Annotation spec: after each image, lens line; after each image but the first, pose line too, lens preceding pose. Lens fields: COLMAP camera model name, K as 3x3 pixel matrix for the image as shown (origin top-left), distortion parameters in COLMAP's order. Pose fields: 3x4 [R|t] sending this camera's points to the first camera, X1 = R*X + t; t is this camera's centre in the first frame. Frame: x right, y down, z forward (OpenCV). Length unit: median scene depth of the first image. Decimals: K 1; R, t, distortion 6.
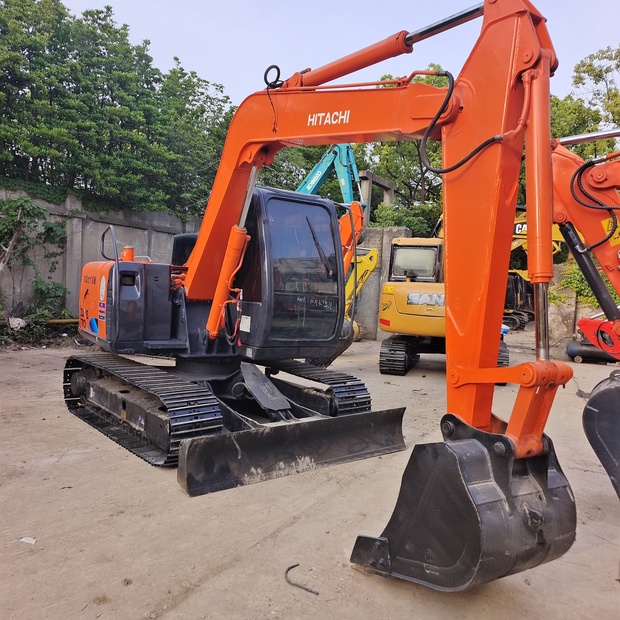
lens RADIAL K [[567.2, 0, 313.3], [0, 567.2, 308.7], [0, 0, 1]] dist [0.025406, 0.019874]
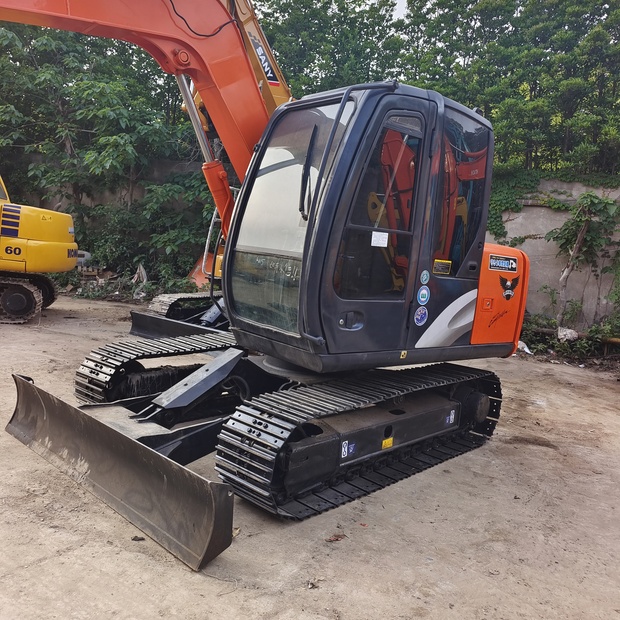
lens RADIAL K [[567.2, 0, 313.3], [0, 567.2, 308.7], [0, 0, 1]] dist [0.025406, 0.019874]
pose [[0.143135, 0.061091, -0.987816, 0.656269], [-0.134075, 0.990089, 0.041804, 0.002097], [0.980580, 0.126458, 0.149907, 1.043709]]
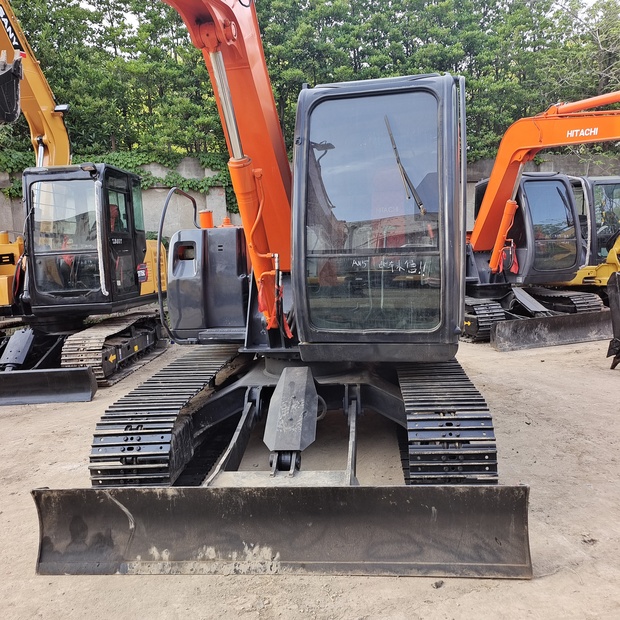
lens RADIAL K [[567.2, 0, 313.3], [0, 567.2, 308.7], [0, 0, 1]] dist [0.025406, 0.019874]
pose [[0.706390, -0.005466, -0.707802, 0.383582], [0.050720, 0.997791, 0.042914, 0.003620], [0.706003, -0.066213, 0.705106, 0.593912]]
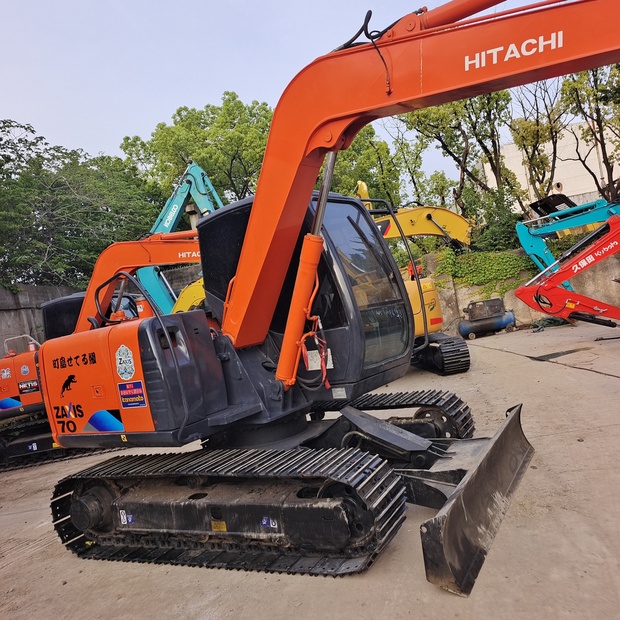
lens RADIAL K [[567.2, 0, 313.3], [0, 567.2, 308.7], [0, 0, 1]] dist [0.025406, 0.019874]
pose [[0.907243, -0.223171, 0.356518, -0.428812], [0.245980, 0.969082, -0.019334, -0.031720], [-0.341180, 0.105237, 0.934088, 0.288831]]
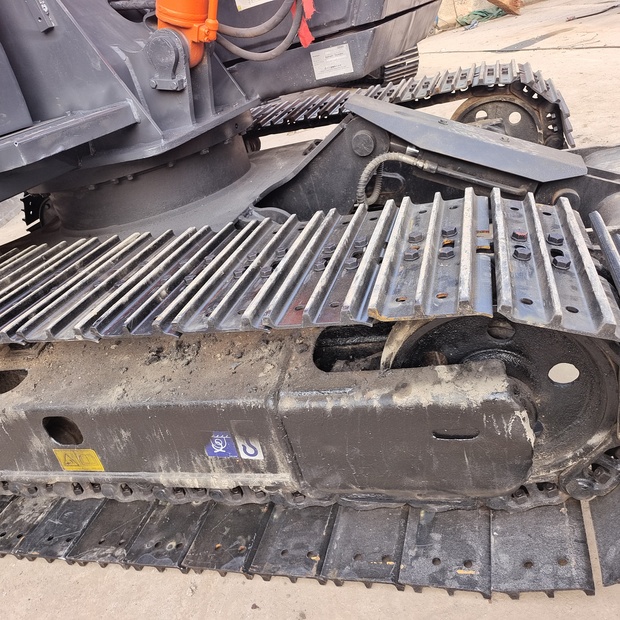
lens RADIAL K [[567.2, 0, 313.3], [0, 567.2, 308.7], [0, 0, 1]] dist [0.025406, 0.019874]
pose [[0.782991, -0.483562, 0.391271, -0.327565], [0.307722, 0.847777, 0.431950, 0.058570], [-0.540585, -0.217810, 0.812605, 0.784128]]
